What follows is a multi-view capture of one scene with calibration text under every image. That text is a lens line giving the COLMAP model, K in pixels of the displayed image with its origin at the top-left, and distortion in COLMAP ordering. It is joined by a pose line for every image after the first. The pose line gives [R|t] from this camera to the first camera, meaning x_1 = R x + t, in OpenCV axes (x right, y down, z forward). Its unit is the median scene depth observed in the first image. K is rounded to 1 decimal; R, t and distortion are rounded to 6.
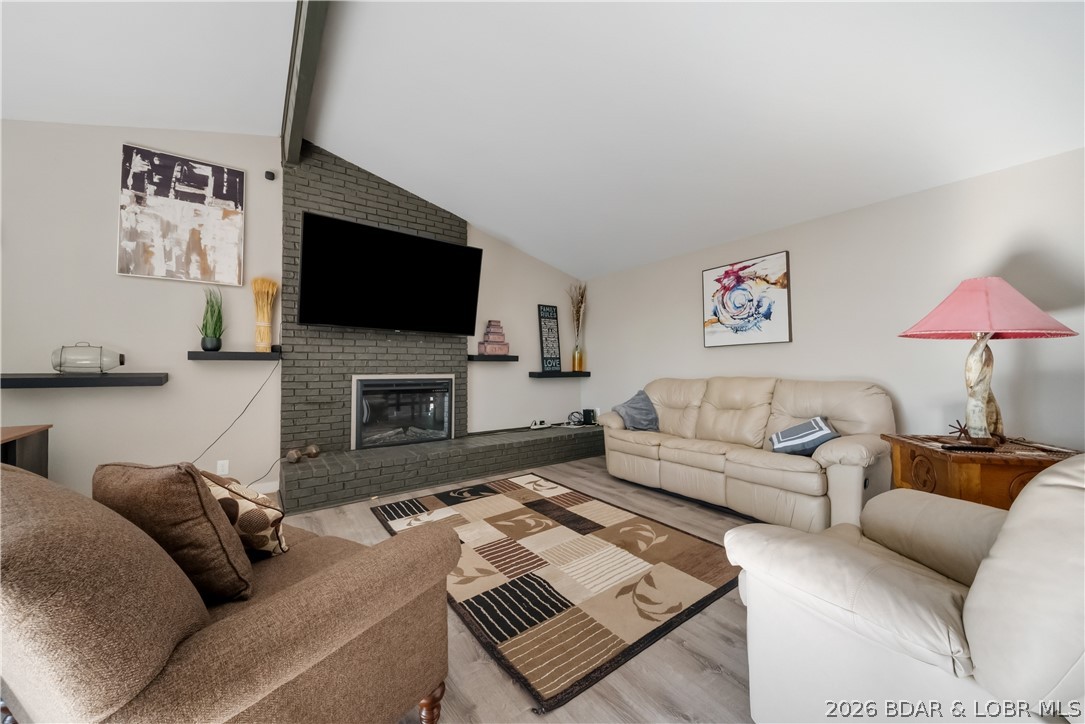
lens RADIAL K [[383.4, 0, 543.5], [0, 383.4, 358.8], [0, 0, 1]] dist [-0.003466, -0.002126]
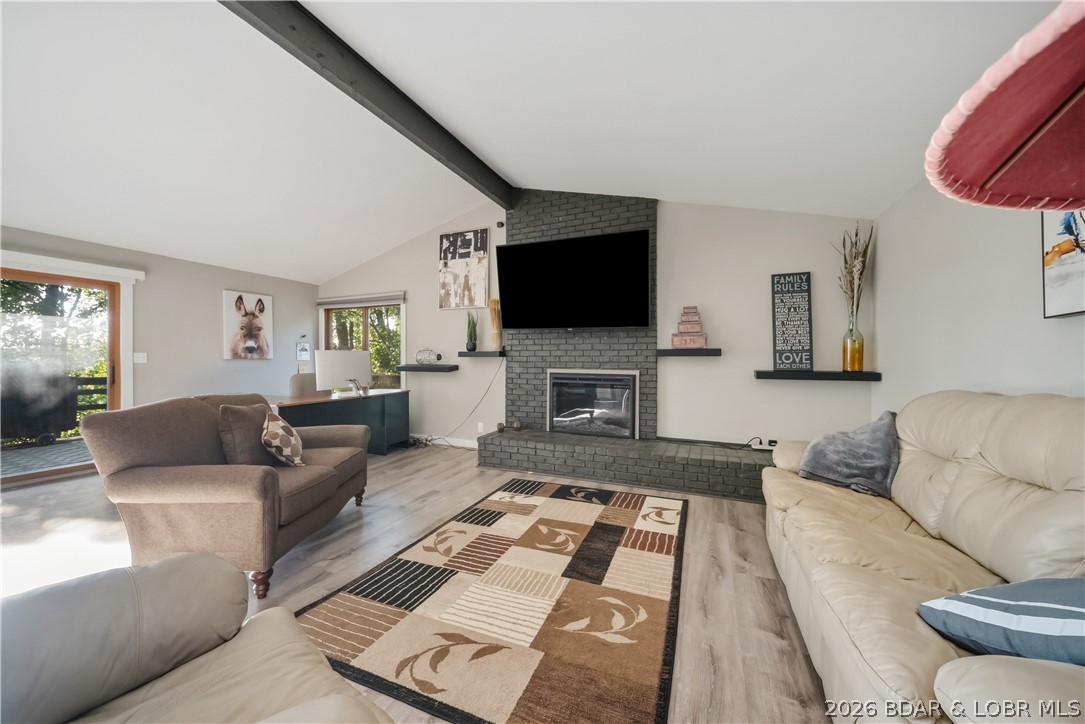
lens RADIAL K [[383.4, 0, 551.3], [0, 383.4, 358.0], [0, 0, 1]] dist [-0.003466, -0.002126]
pose [[0.519539, -0.001666, -0.854445, 0.576131], [0.014145, 0.999878, 0.006651, 0.001163], [0.854329, -0.015541, 0.519499, 0.427562]]
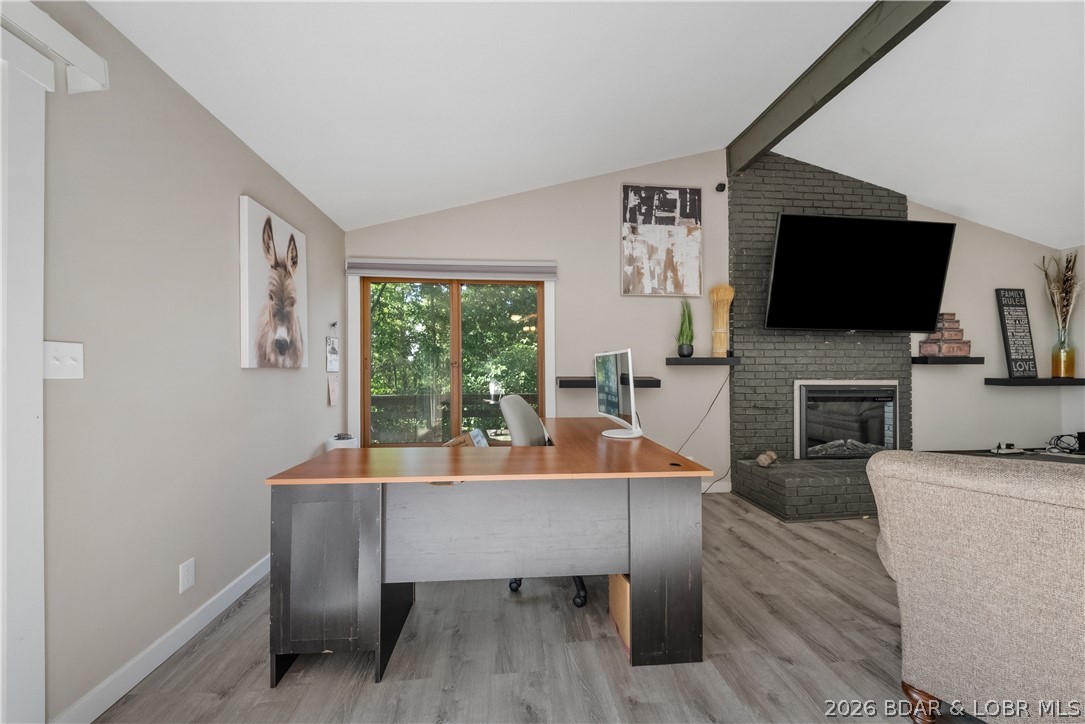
lens RADIAL K [[383.4, 0, 578.7], [0, 383.4, 367.2], [0, 0, 1]] dist [-0.003466, -0.002126]
pose [[0.862607, -0.007739, -0.505815, -0.525905], [0.011698, 0.999921, 0.004651, -0.000396], [0.505739, -0.009929, 0.862629, -0.097604]]
